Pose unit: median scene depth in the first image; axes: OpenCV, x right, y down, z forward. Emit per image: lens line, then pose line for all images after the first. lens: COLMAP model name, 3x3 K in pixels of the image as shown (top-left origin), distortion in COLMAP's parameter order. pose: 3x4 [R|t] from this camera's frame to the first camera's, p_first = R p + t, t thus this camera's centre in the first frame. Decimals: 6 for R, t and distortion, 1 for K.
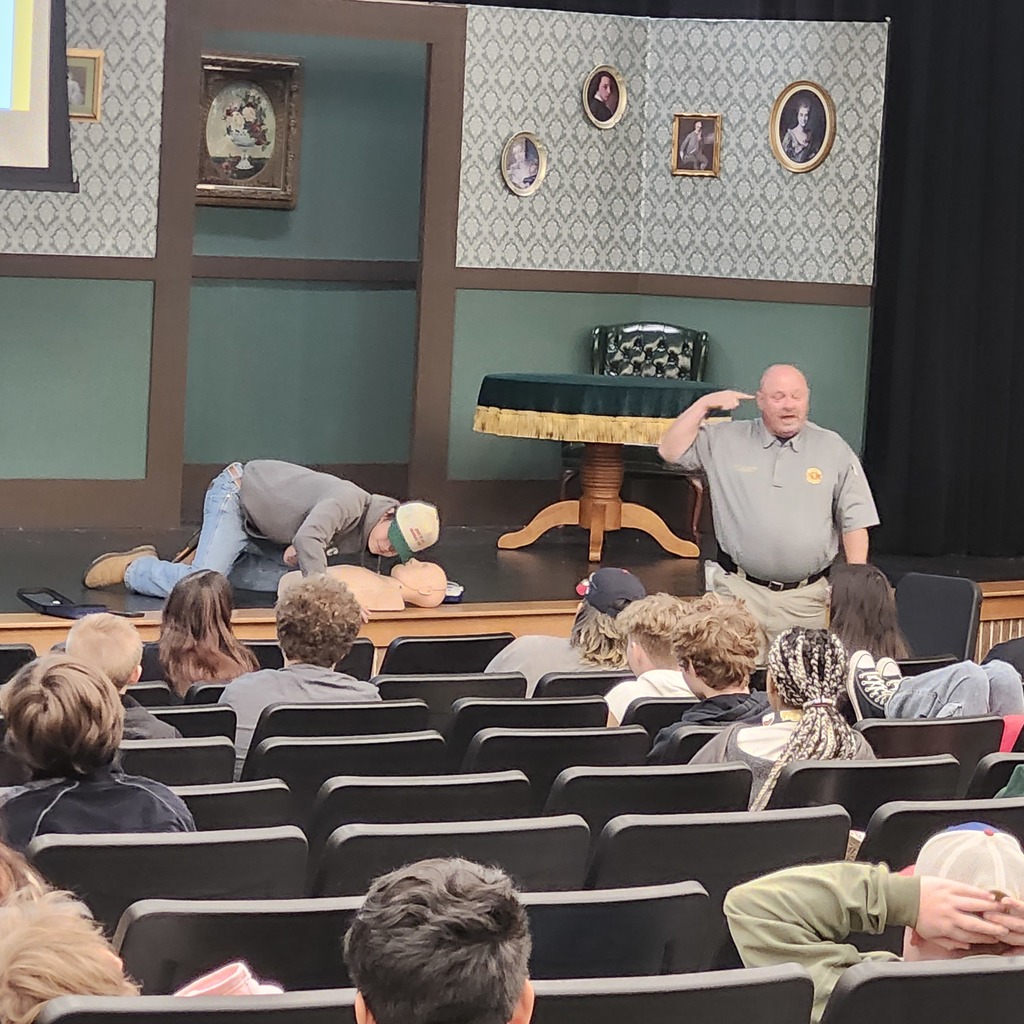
lens RADIAL K [[3972.3, 0, 512.0], [0, 3972.3, 512.0], [0, 0, 1]] dist [-0.317485, 4.233010]
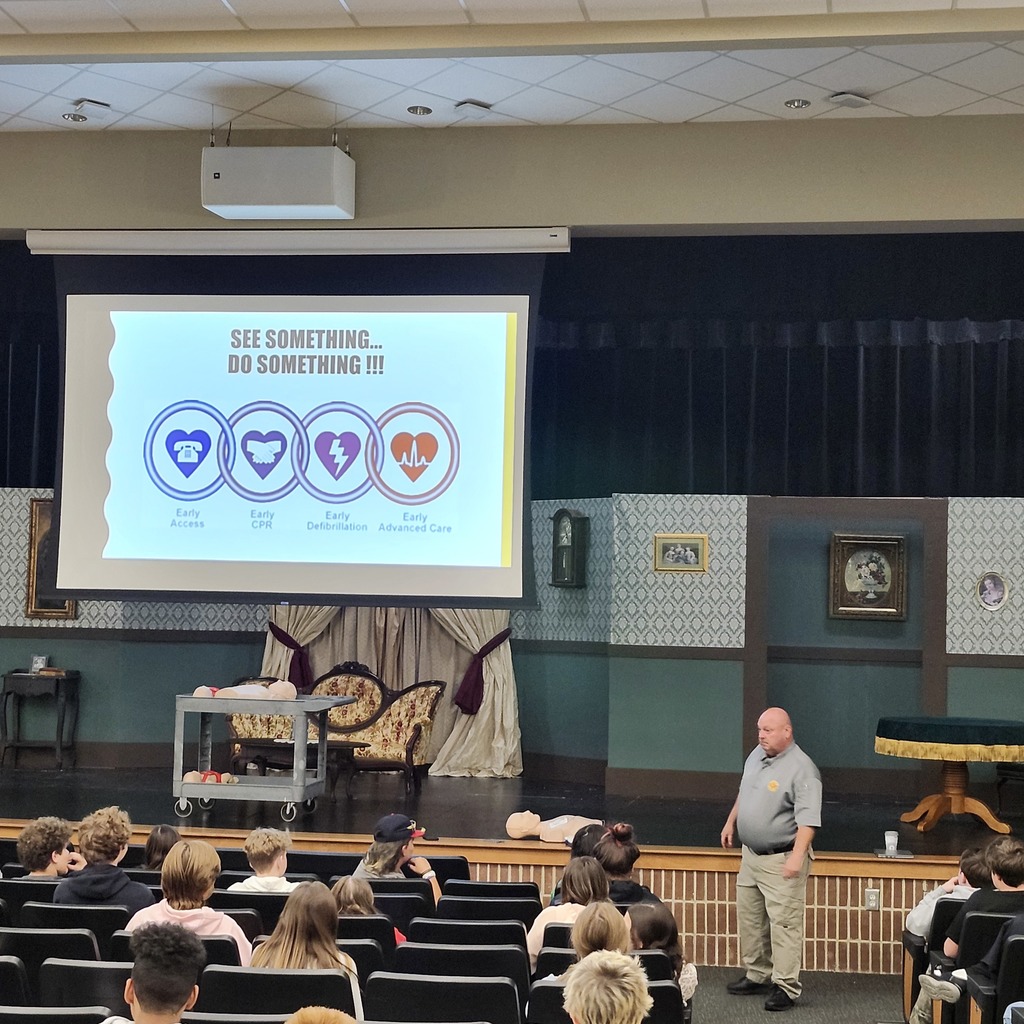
lens RADIAL K [[2022.3, 0, 511.0], [0, 2022.3, 483.9], [0, 0, 1]] dist [0.105066, 0.005386]
pose [[0.751737, -0.064049, -0.656346, 0.415641], [-0.038543, 0.989304, -0.140685, -0.004369], [0.658336, 0.131056, 0.741227, 0.229131]]
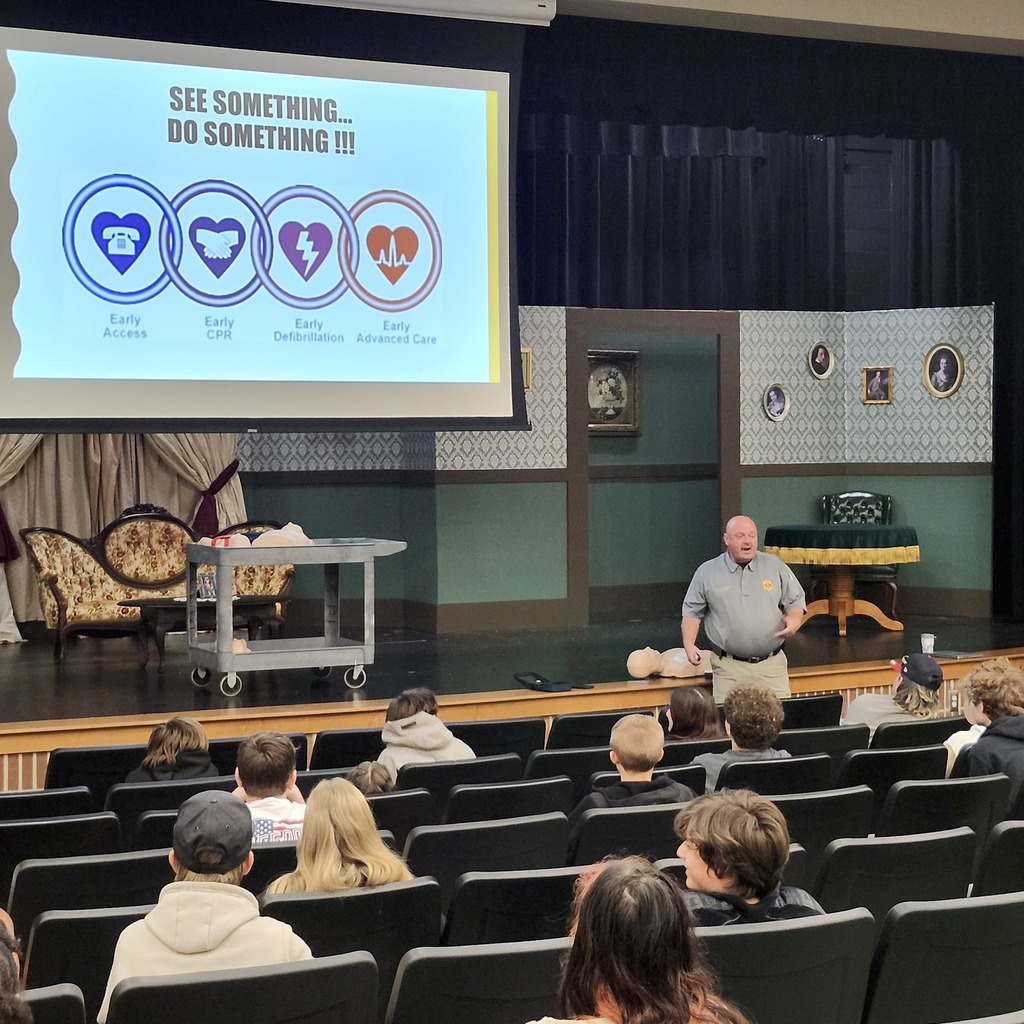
lens RADIAL K [[2022.3, 0, 511.0], [0, 2022.3, 483.9], [0, 0, 1]] dist [0.105066, 0.005386]
pose [[0.995084, -0.051969, -0.084303, -0.039089], [0.047170, 0.997204, -0.057952, -0.007760], [0.087079, 0.053690, 0.994754, 0.126020]]
